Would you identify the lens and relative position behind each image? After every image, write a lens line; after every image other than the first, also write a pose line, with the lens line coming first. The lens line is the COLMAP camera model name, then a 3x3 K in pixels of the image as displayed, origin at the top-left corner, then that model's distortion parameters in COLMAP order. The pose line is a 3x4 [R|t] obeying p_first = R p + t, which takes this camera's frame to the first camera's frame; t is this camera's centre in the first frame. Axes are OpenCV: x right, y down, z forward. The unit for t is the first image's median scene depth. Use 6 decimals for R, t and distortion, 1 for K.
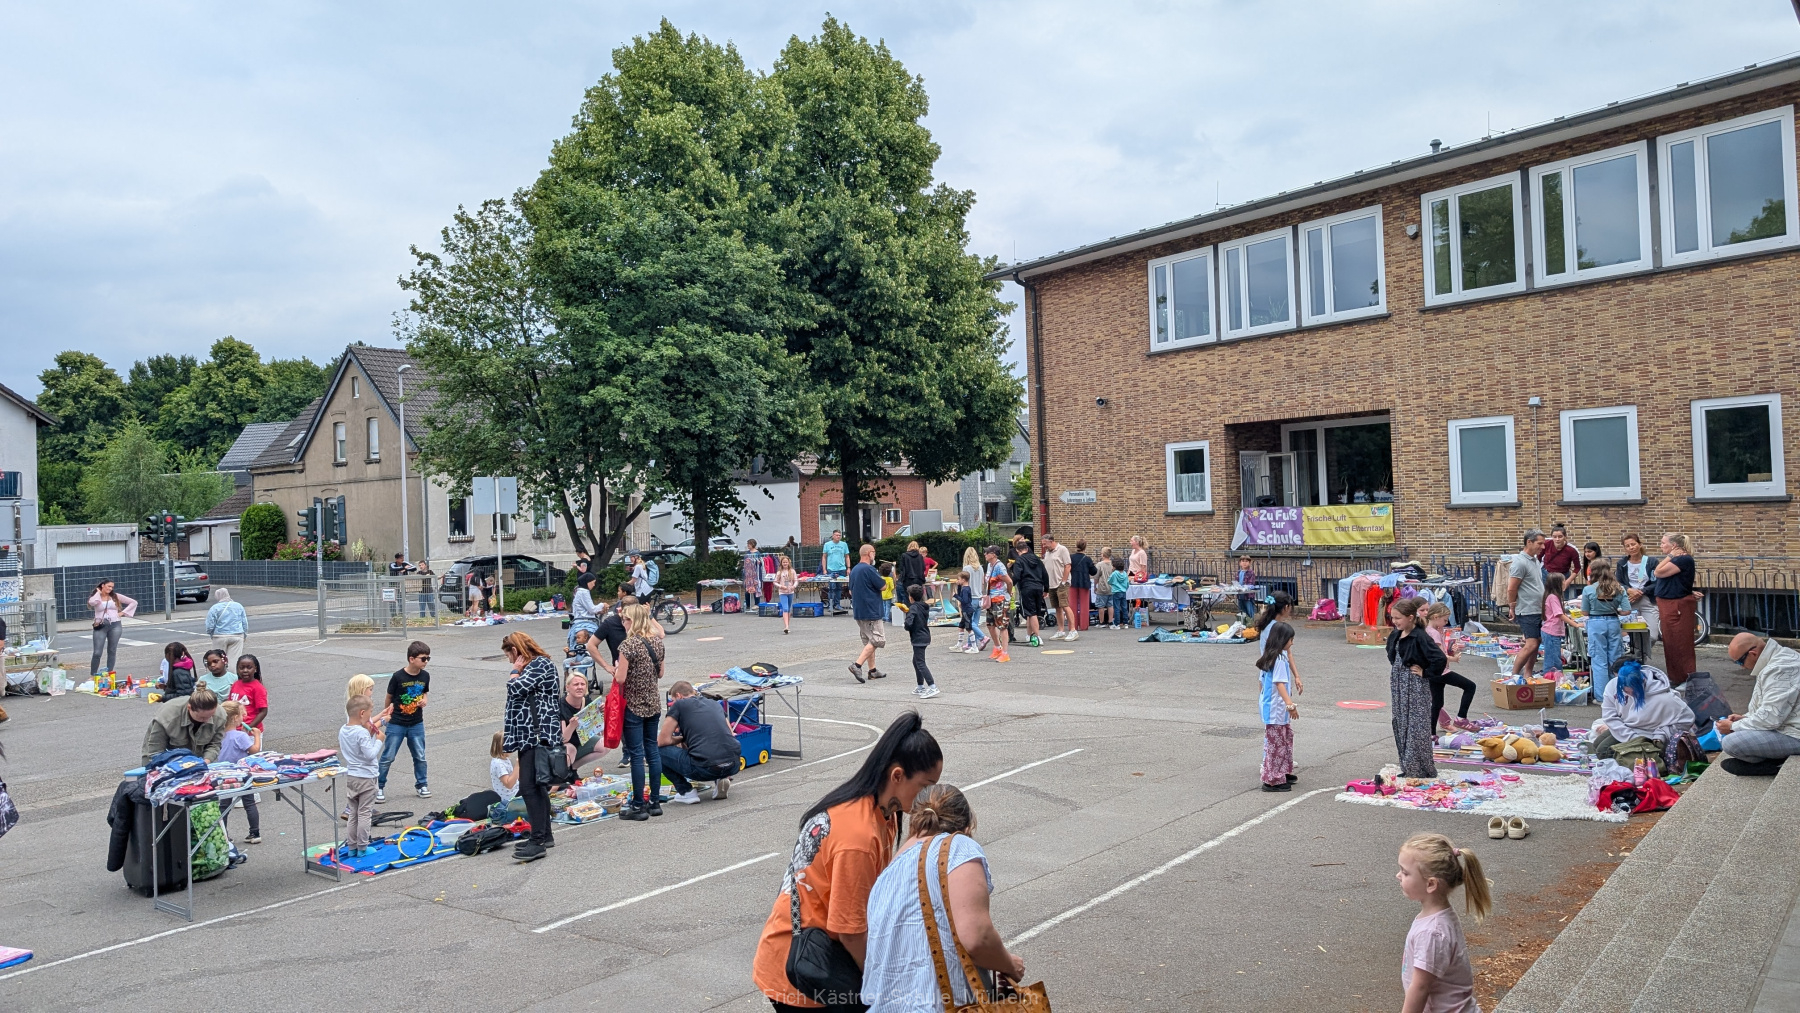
lens RADIAL K [[1302.7, 0, 897.0], [0, 1302.7, 486.9], [0, 0, 1]] dist [0.022248, -0.020084]
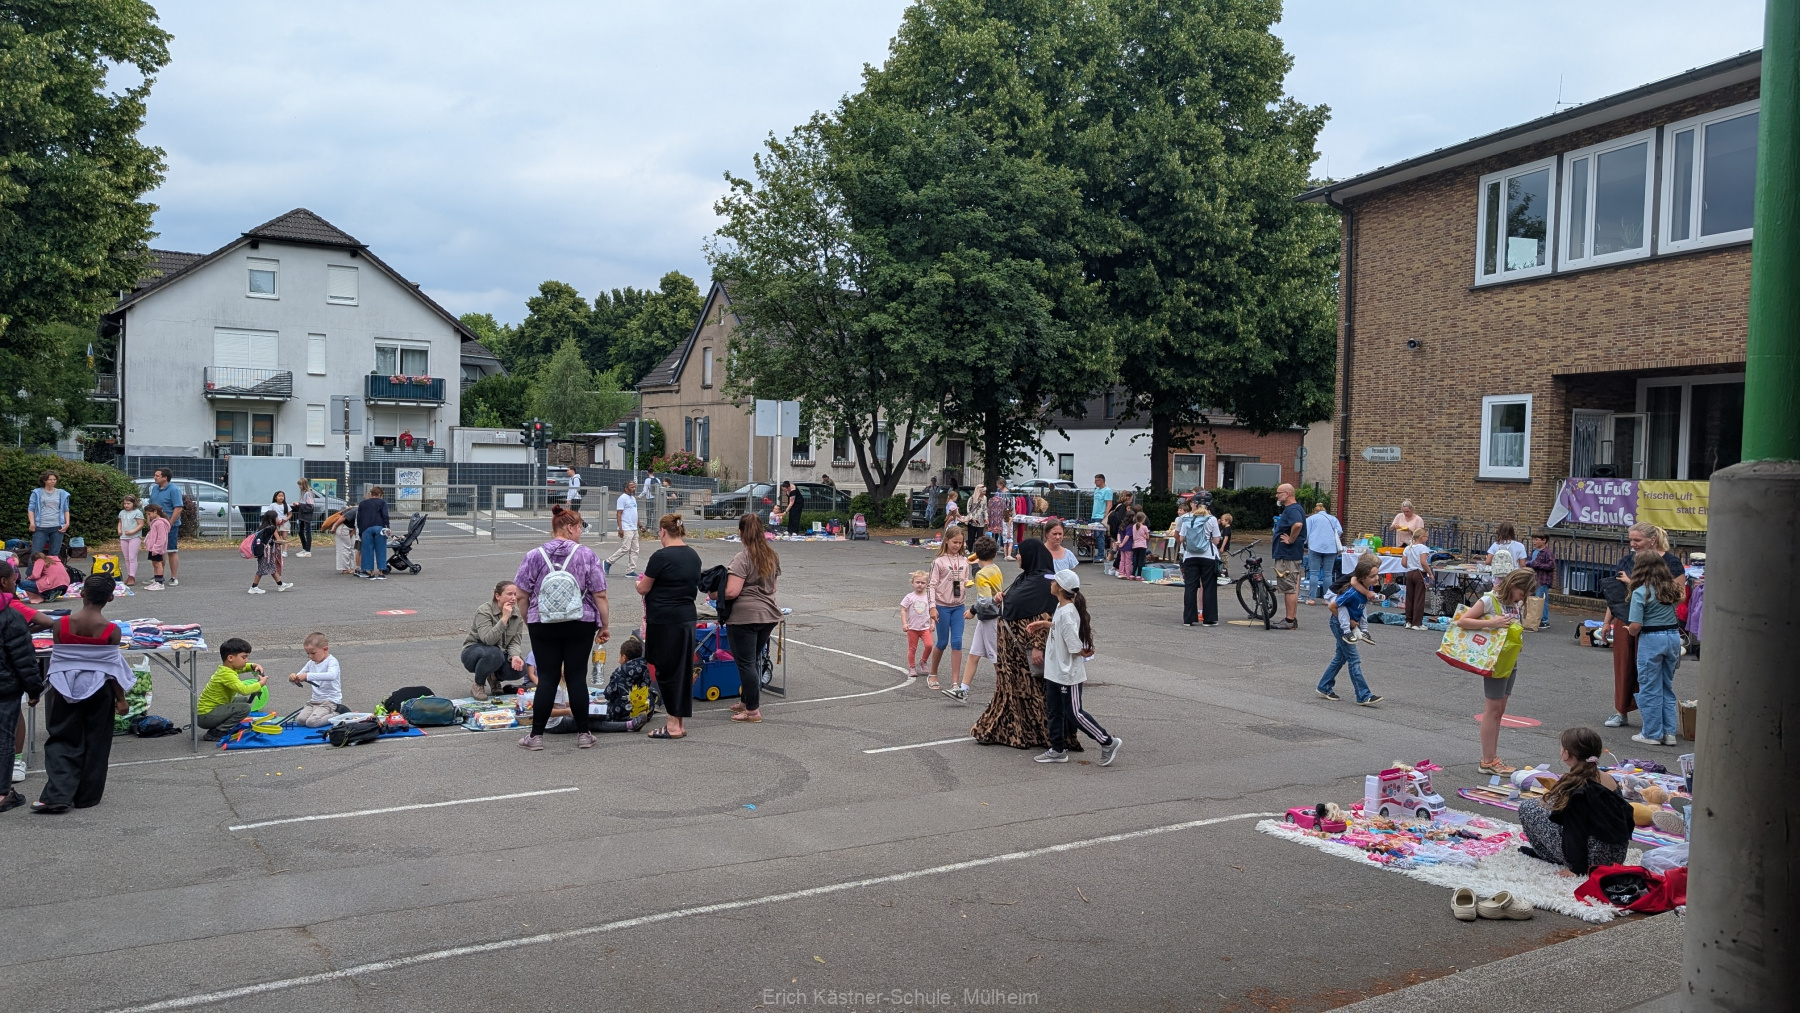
lens RADIAL K [[1302.7, 0, 880.3], [0, 1302.7, 504.6], [0, 0, 1]] dist [0.022248, -0.020084]
pose [[0.940651, 0.074725, -0.331045, 0.104852], [-0.056469, 0.996323, 0.064440, 0.003665], [0.334643, -0.041922, 0.941412, 0.060147]]
